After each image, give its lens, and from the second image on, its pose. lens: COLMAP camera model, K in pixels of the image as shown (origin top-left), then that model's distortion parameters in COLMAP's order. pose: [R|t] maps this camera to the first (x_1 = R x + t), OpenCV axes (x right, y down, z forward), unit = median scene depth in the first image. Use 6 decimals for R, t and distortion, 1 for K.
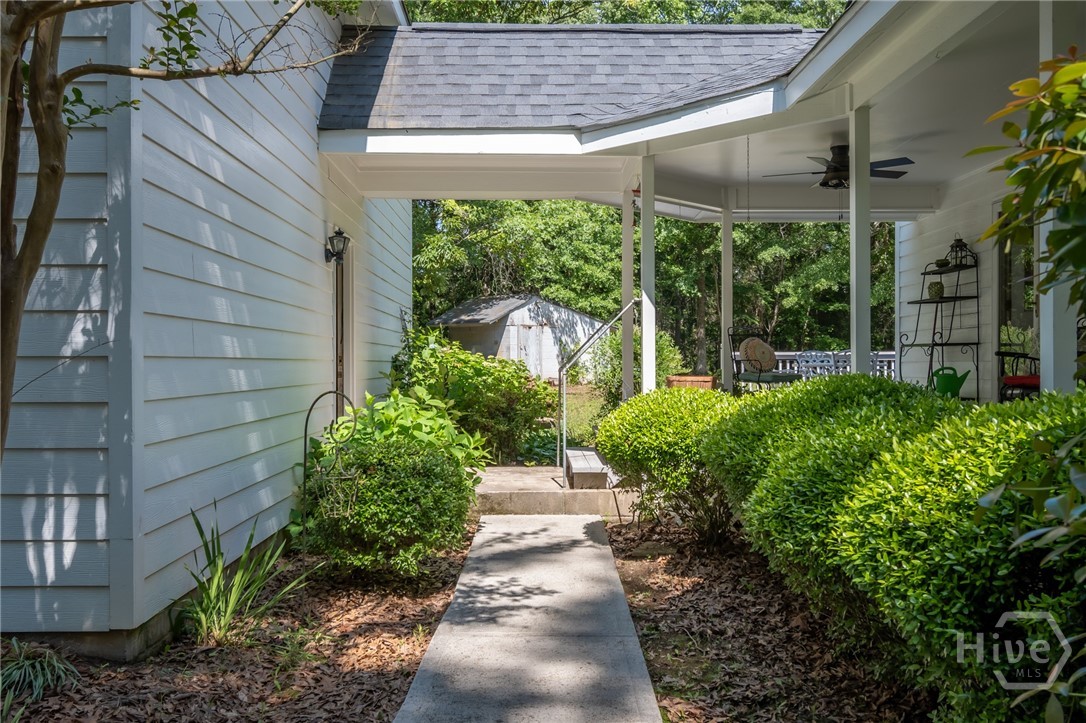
lens RADIAL K [[927.7, 0, 543.0], [0, 927.7, 361.5], [0, 0, 1]] dist [-0.014889, -0.007265]
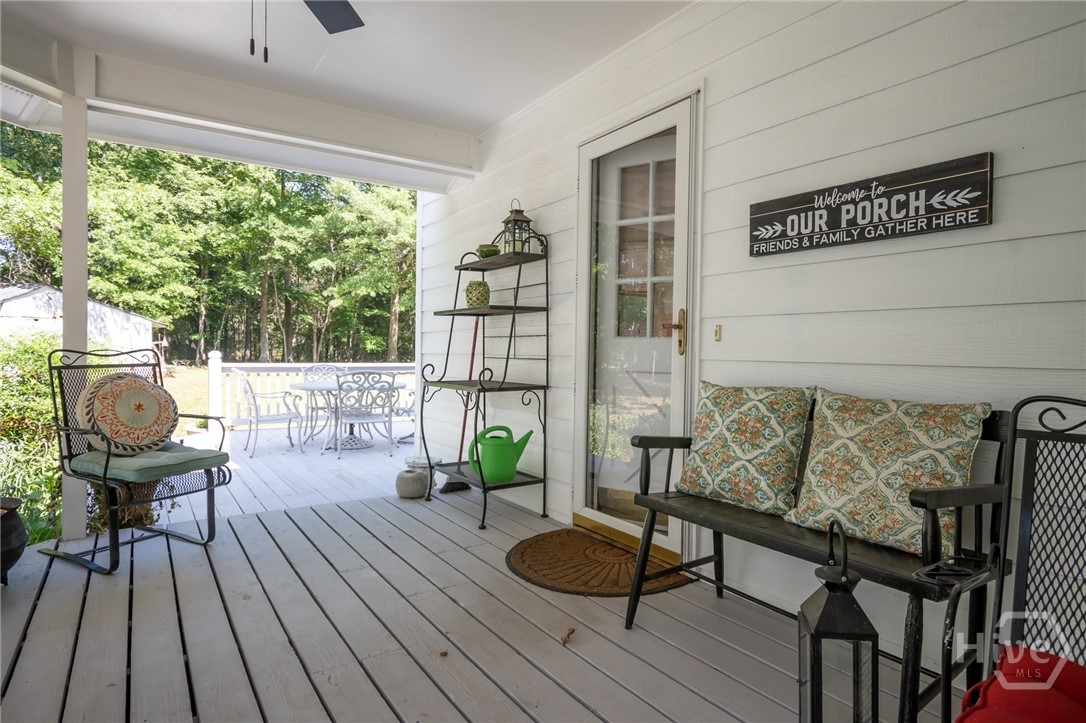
lens RADIAL K [[612.1, 0, 543.0], [0, 612.1, 361.5], [0, 0, 1]] dist [0.000176, -0.000247]
pose [[0.845375, -0.001946, 0.534171, 0.218967], [-0.012003, 0.999672, 0.022637, -0.038275], [-0.534039, -0.025548, 0.845074, 0.567935]]
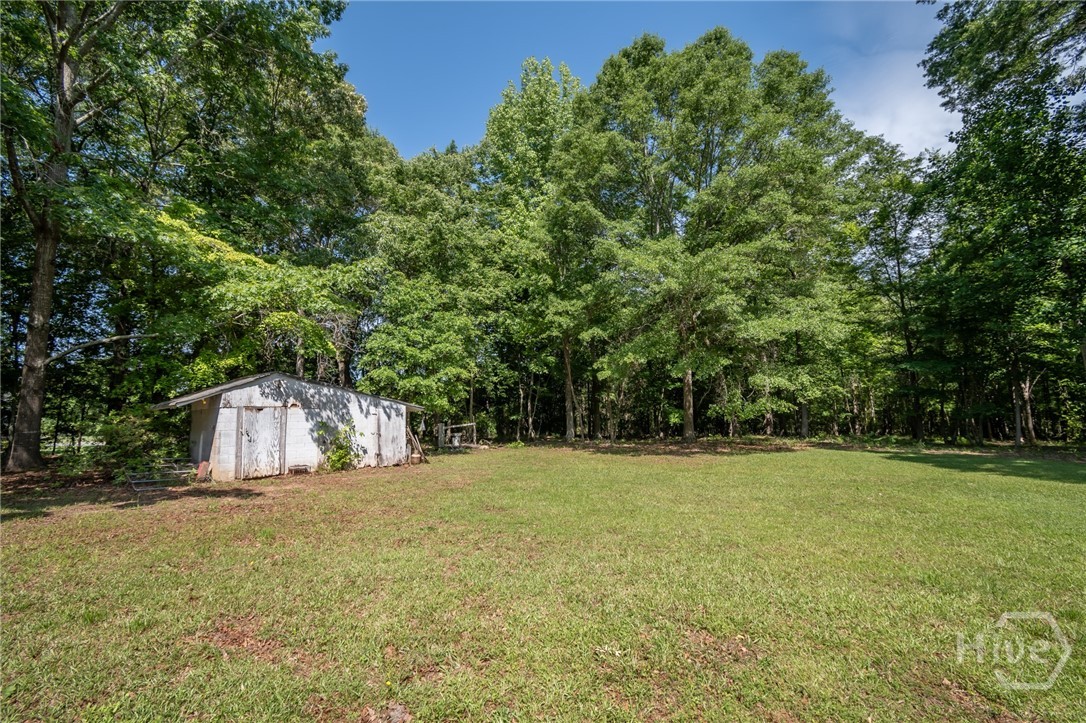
lens RADIAL K [[478.2, 0, 543.0], [0, 478.2, 361.5], [0, 0, 1]] dist [0.010477, -0.005667]
pose [[0.998943, -0.027817, -0.036586, 0.688237], [0.023148, 0.992215, -0.122363, -0.050876], [0.039705, 0.121387, 0.991811, 1.420282]]
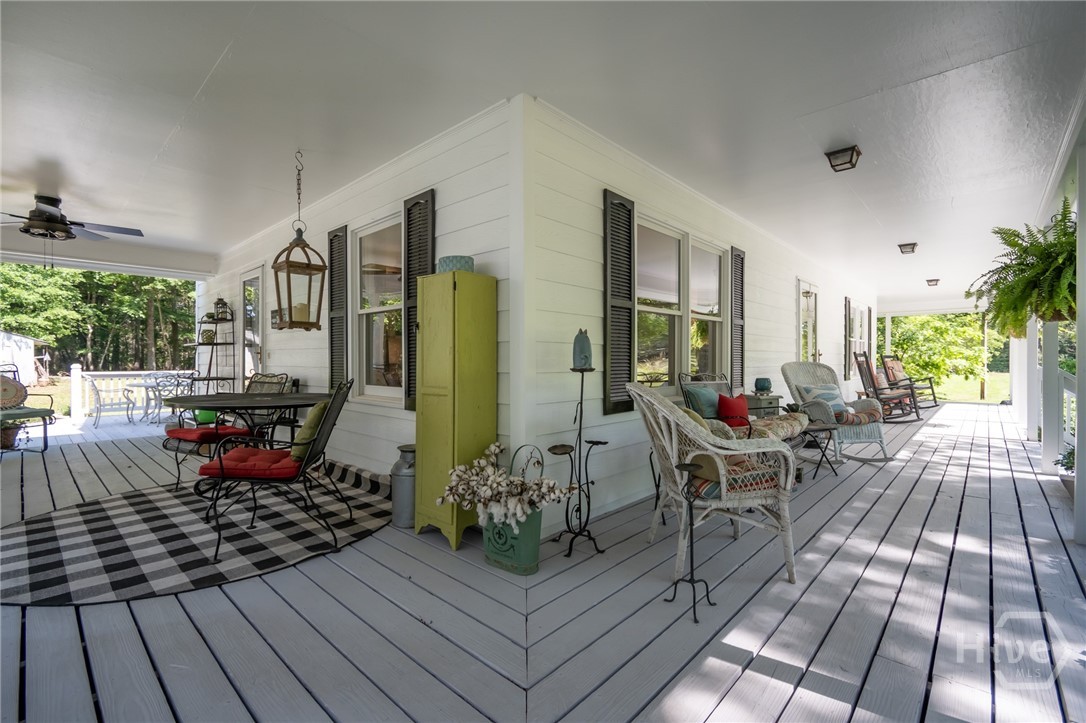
lens RADIAL K [[478.2, 0, 543.0], [0, 478.2, 361.5], [0, 0, 1]] dist [0.010477, -0.005667]
pose [[0.695595, -0.002410, 0.718430, 0.242068], [-0.003330, 0.999973, 0.006579, -0.042859], [-0.718427, -0.006969, 0.695568, 0.170703]]
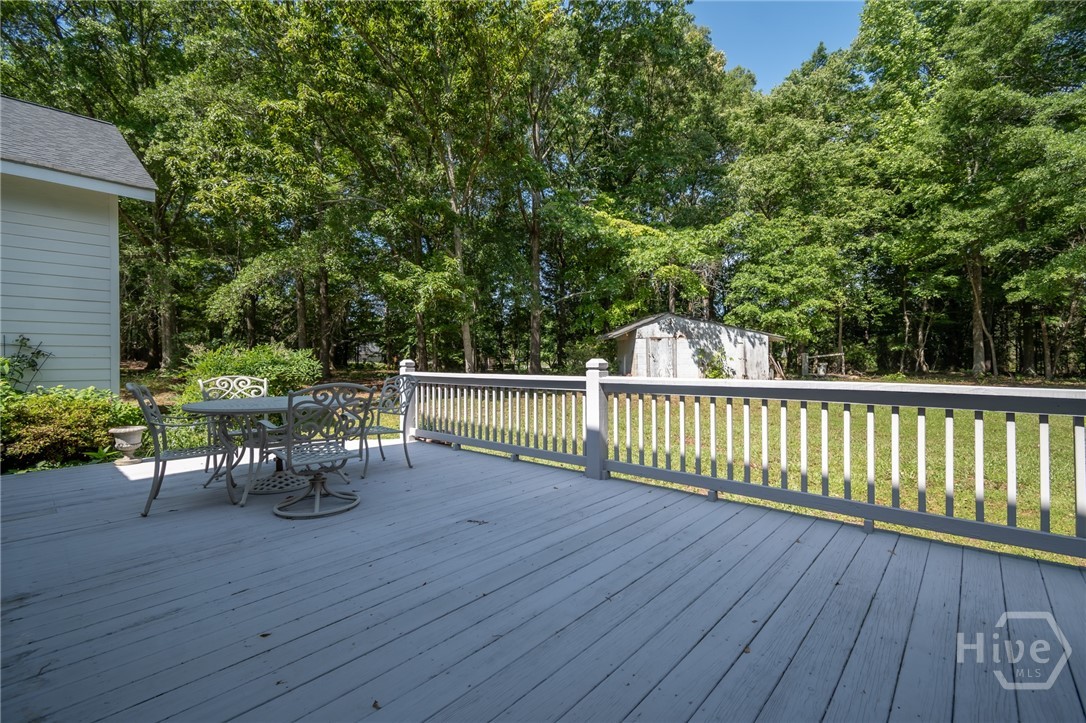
lens RADIAL K [[478.2, 0, 543.0], [0, 478.2, 361.5], [0, 0, 1]] dist [0.010477, -0.005667]
pose [[0.726395, -0.002215, -0.687273, 0.800281], [0.008113, 0.999953, 0.005351, -0.029781], [0.687229, -0.009463, 0.726379, 1.084512]]
